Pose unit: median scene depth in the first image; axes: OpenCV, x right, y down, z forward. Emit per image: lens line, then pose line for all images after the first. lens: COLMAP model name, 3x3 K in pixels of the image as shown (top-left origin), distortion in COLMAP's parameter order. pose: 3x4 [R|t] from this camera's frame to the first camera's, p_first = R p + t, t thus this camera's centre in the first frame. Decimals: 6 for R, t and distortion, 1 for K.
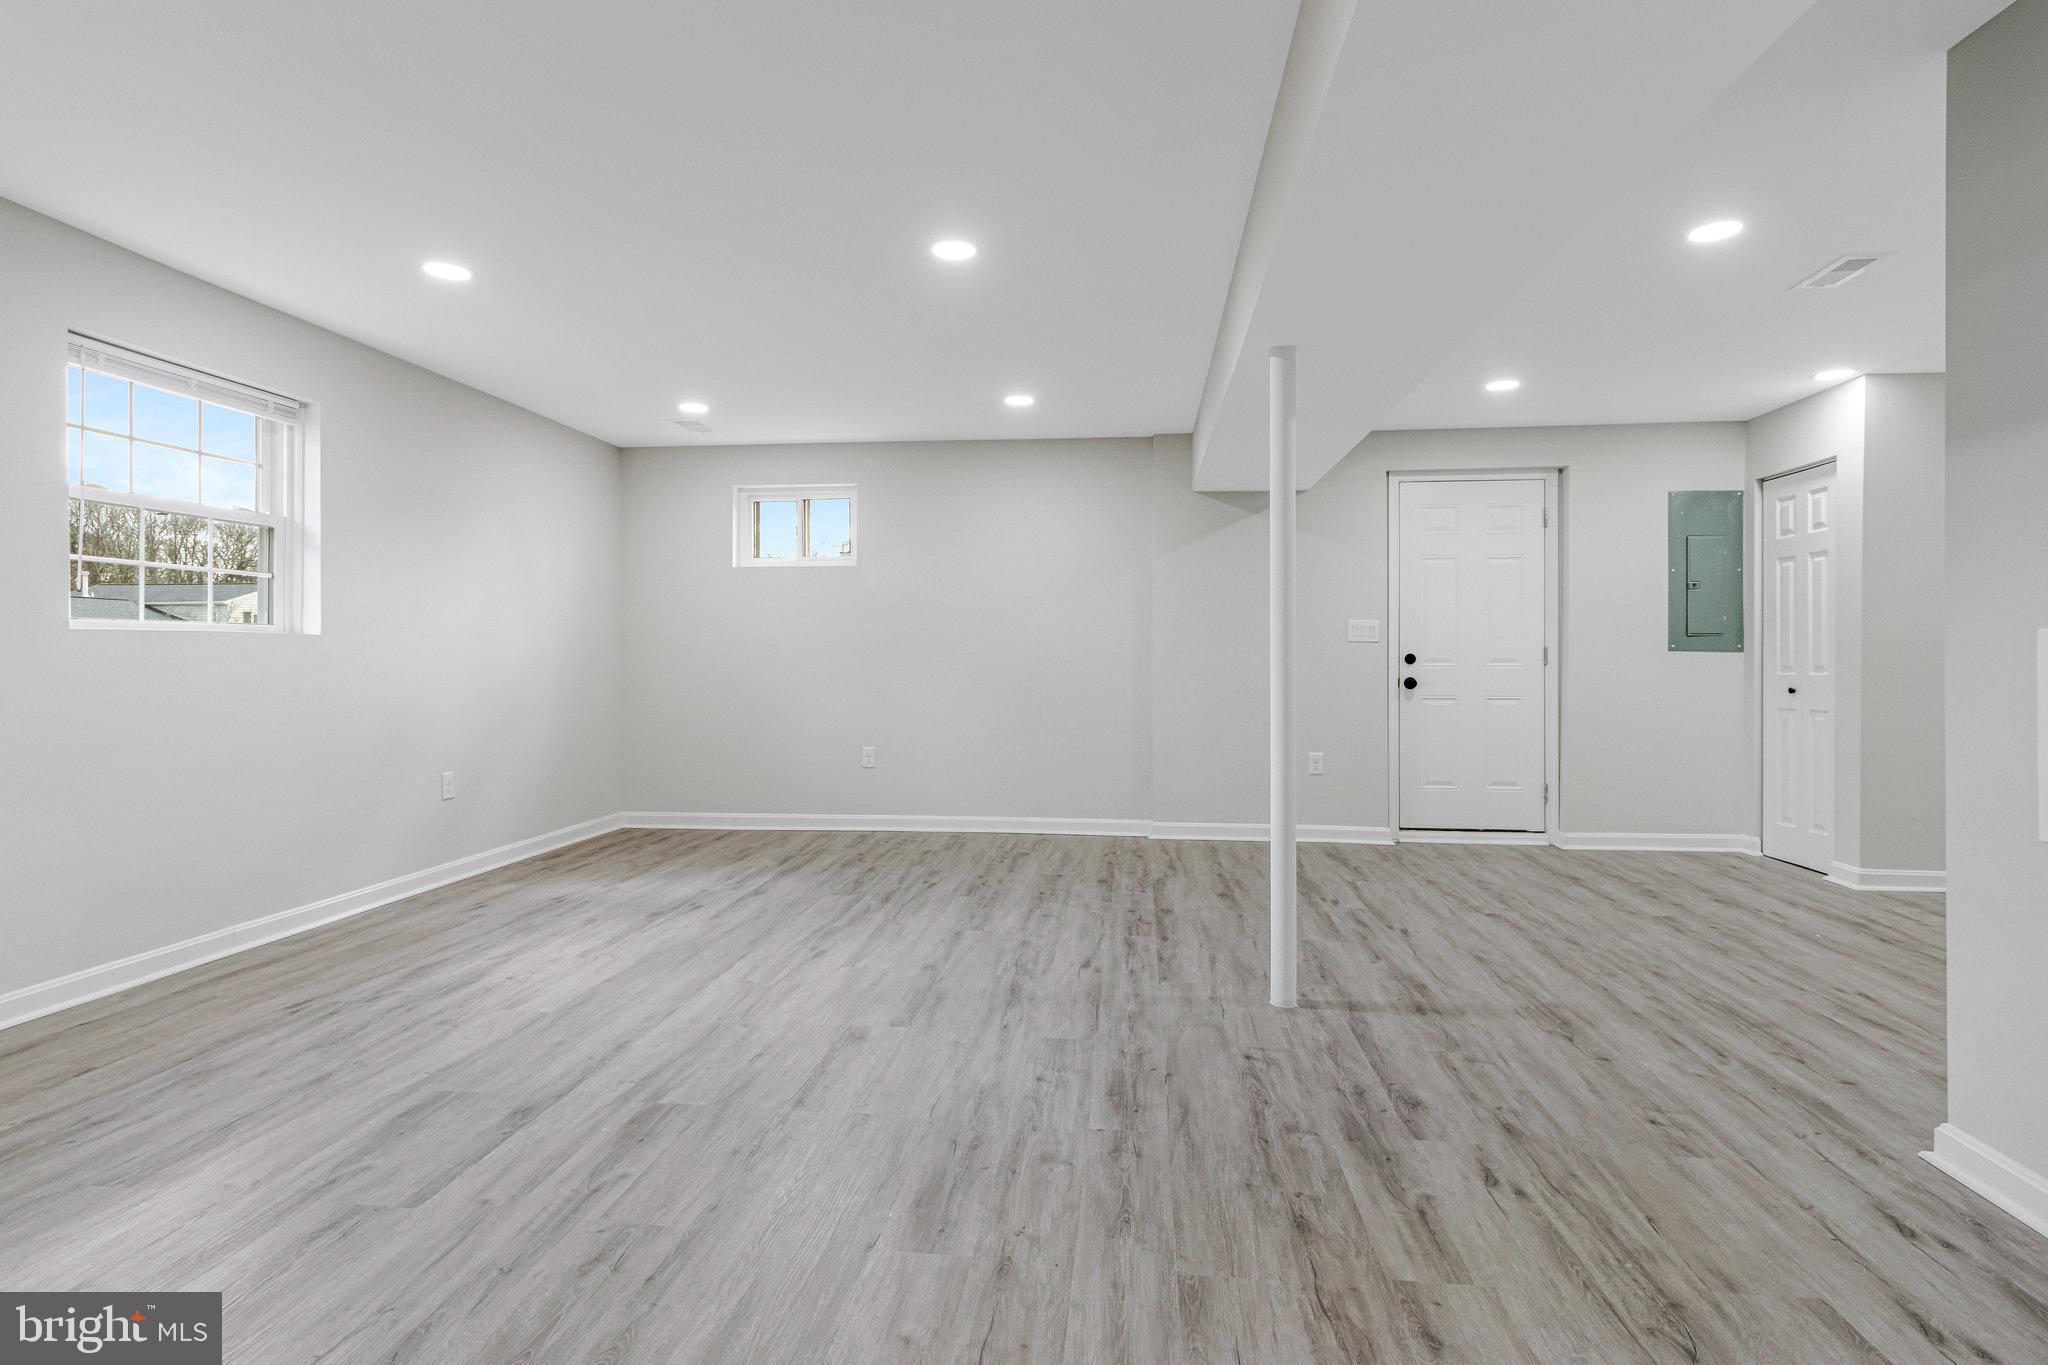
lens RADIAL K [[990.4, 0, 1023.0], [0, 990.4, 667.6], [0, 0, 1]] dist [0.001899, -0.002459]
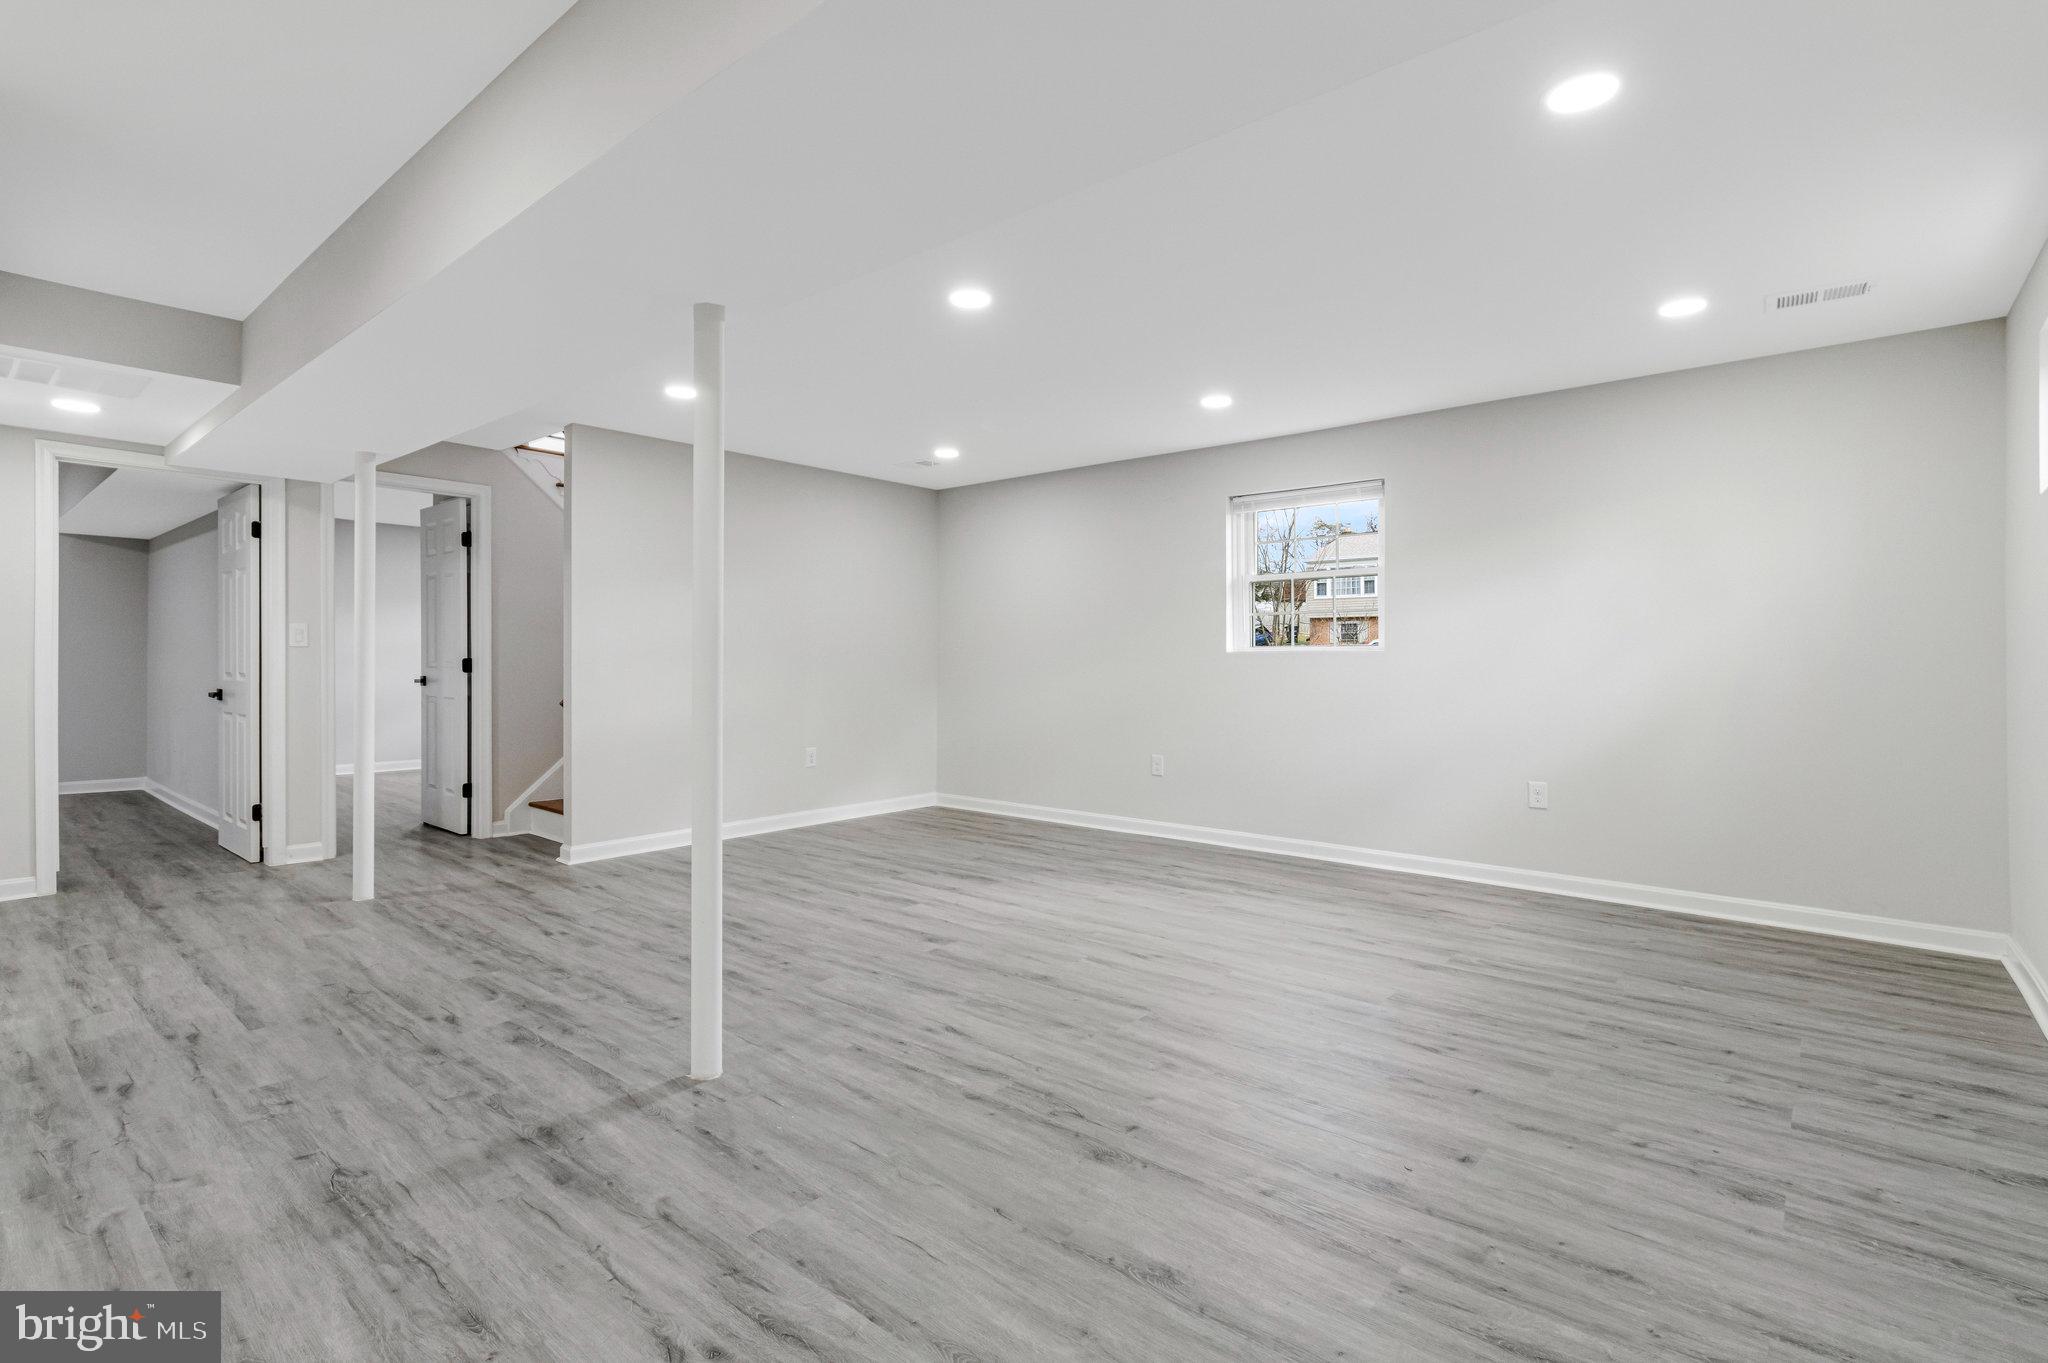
lens RADIAL K [[957.2, 0, 1031.4], [0, 957.2, 671.1], [0, 0, 1]] dist [0.003093, 0.001781]
pose [[-0.554182, 0.005780, -0.832376, 0.820864], [-0.012425, 0.999807, 0.015215, -0.025369], [0.832303, 0.018774, -0.554003, 1.742324]]
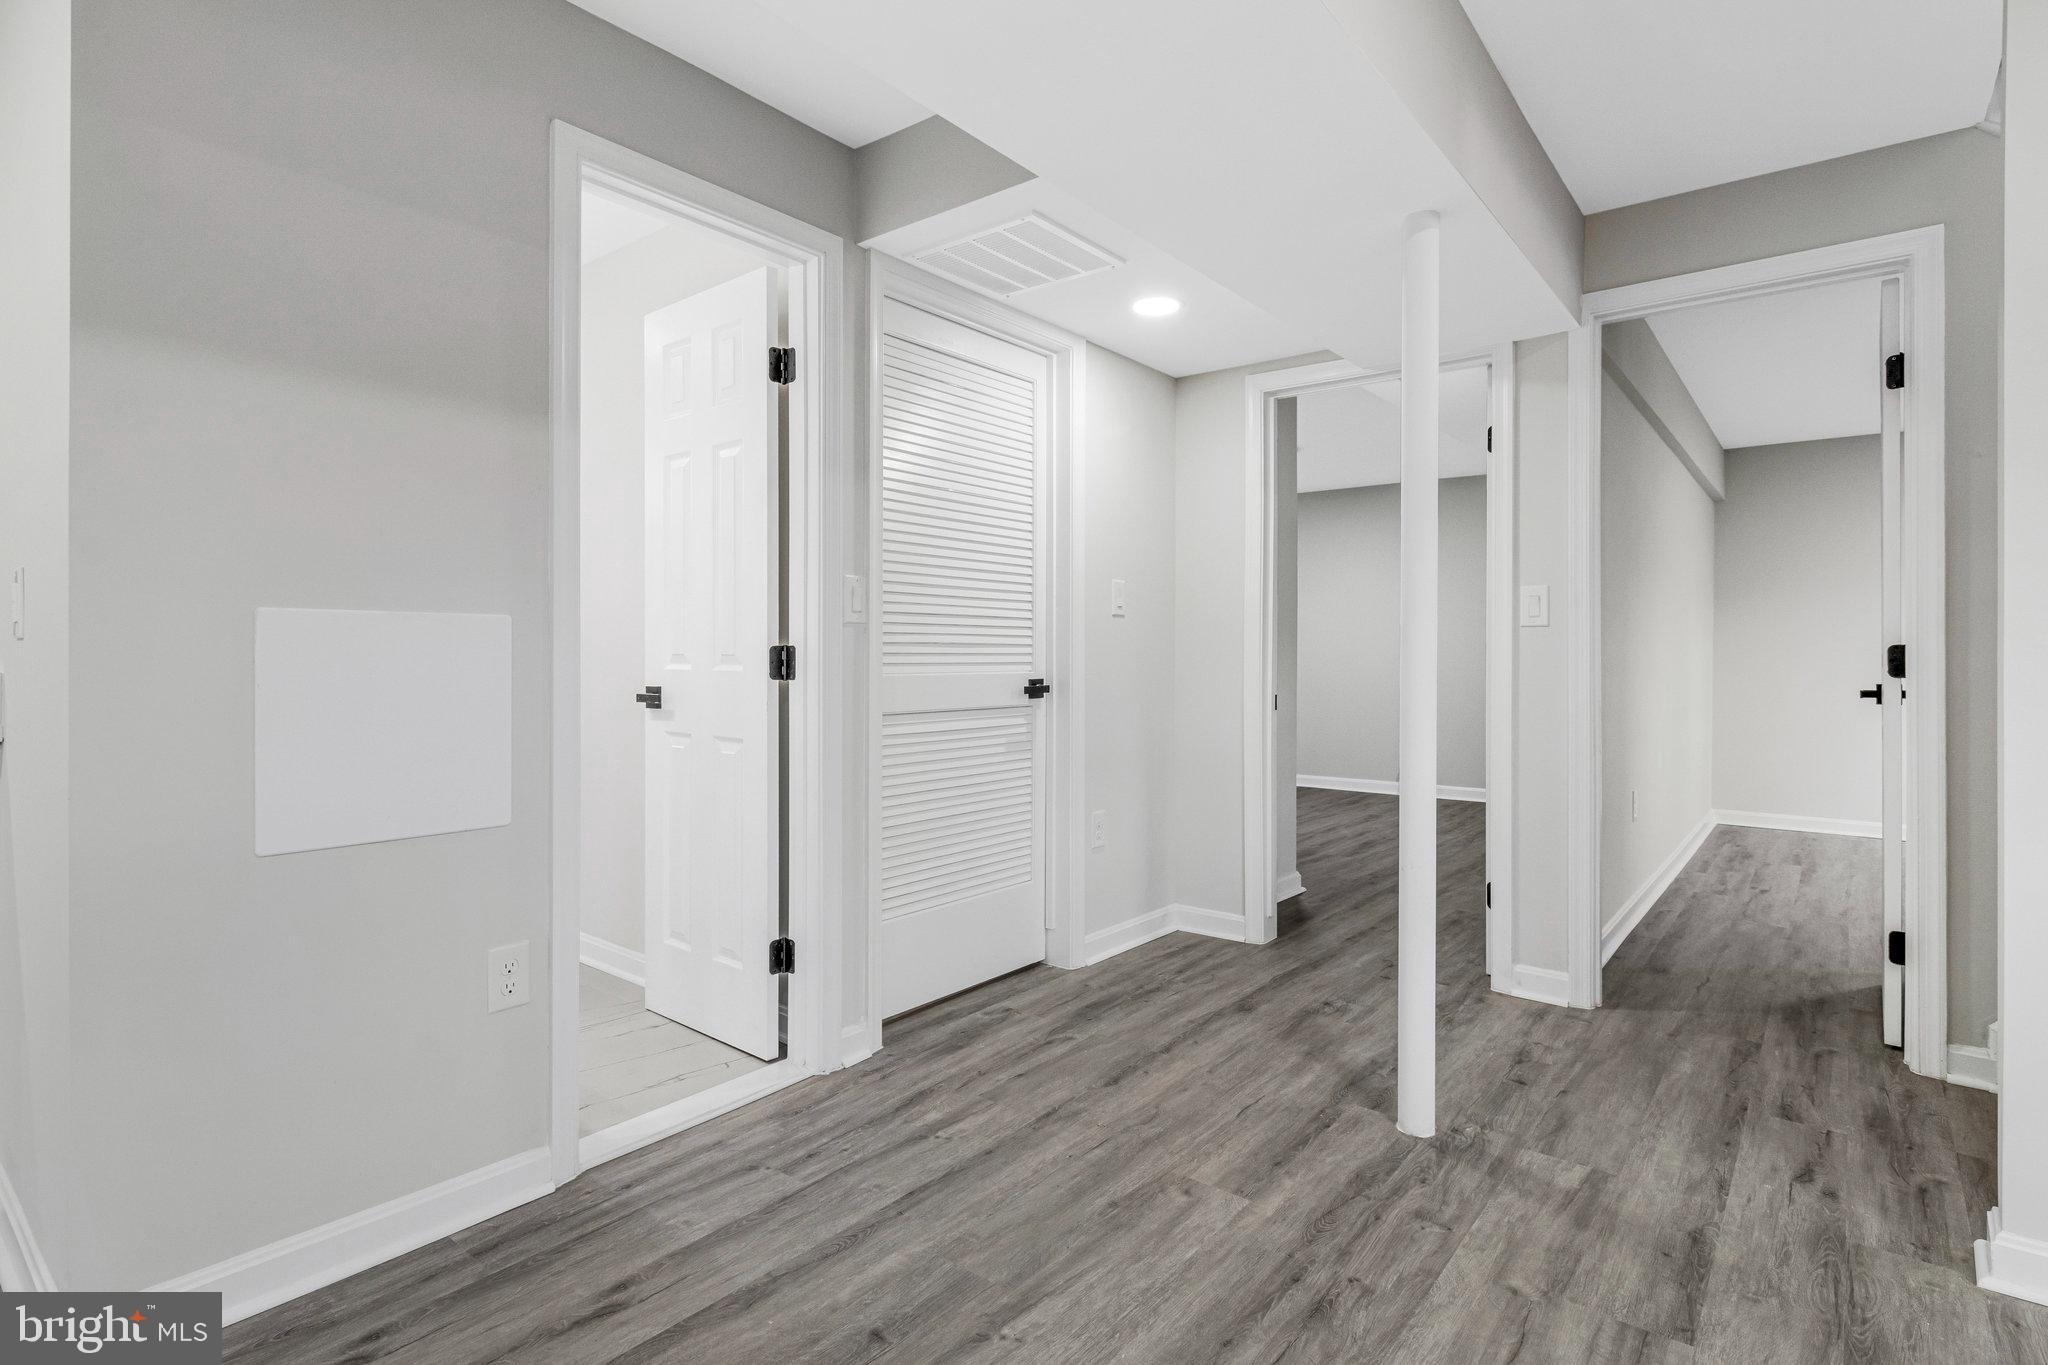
lens RADIAL K [[990.4, 0, 1024.6], [0, 990.4, 674.8], [0, 0, 1]] dist [0.001899, -0.002459]
pose [[-0.835415, -0.006477, 0.549581, 0.023109], [0.005149, 0.999794, 0.019610, 0.000883], [-0.549595, 0.019212, -0.835210, 0.877503]]
